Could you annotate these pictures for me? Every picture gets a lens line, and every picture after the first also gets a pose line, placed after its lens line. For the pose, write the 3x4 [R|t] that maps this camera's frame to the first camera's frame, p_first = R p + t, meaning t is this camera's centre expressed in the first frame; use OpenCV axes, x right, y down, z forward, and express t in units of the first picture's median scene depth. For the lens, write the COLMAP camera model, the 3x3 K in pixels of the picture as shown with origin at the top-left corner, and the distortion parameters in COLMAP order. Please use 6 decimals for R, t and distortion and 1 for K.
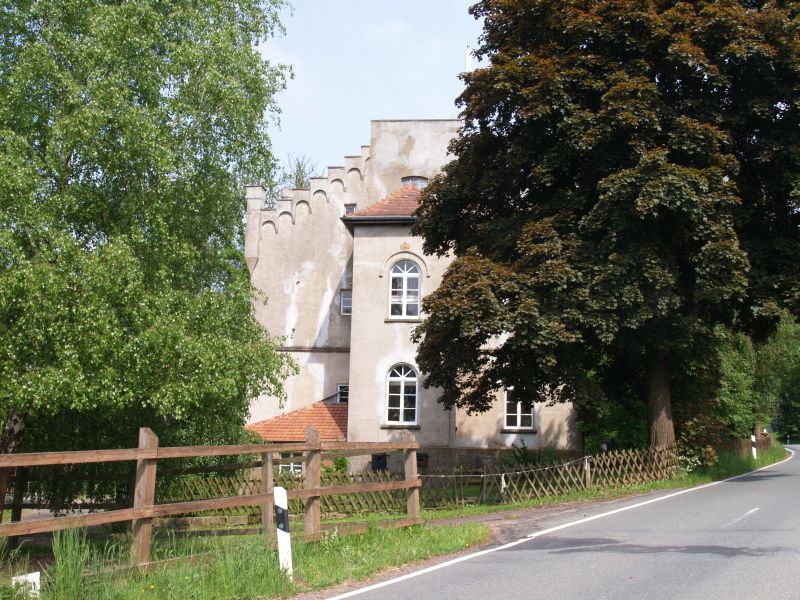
lens RADIAL K [[930.9, 0, 400.0], [0, 930.9, 300.0], [0, 0, 1]] dist [-0.155372, -0.000741]
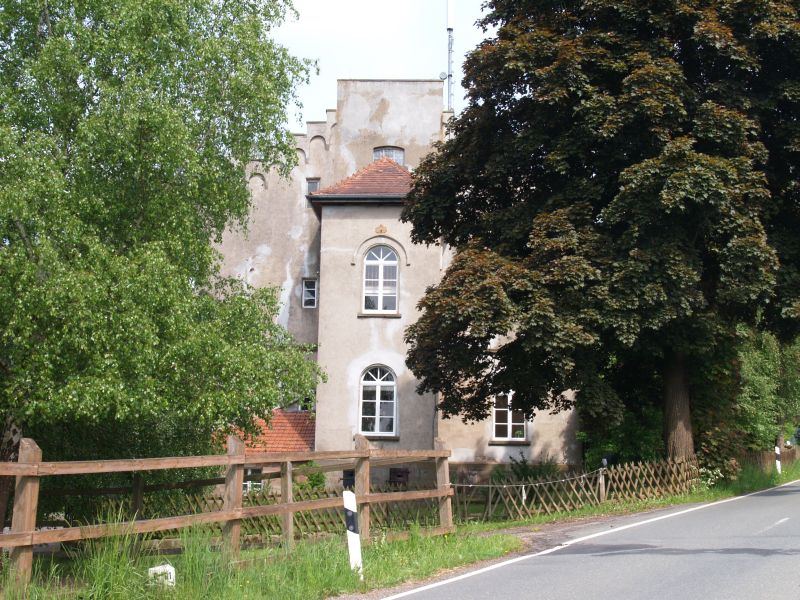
lens RADIAL K [[1153.7, 0, 400.0], [0, 1153.7, 300.0], [0, 0, 1]] dist [-0.185793, -0.025778]
pose [[0.998653, 0.003042, 0.051796, -0.059549], [-0.003800, 0.999887, 0.014551, -0.014487], [-0.051746, -0.014728, 0.998552, -0.129221]]
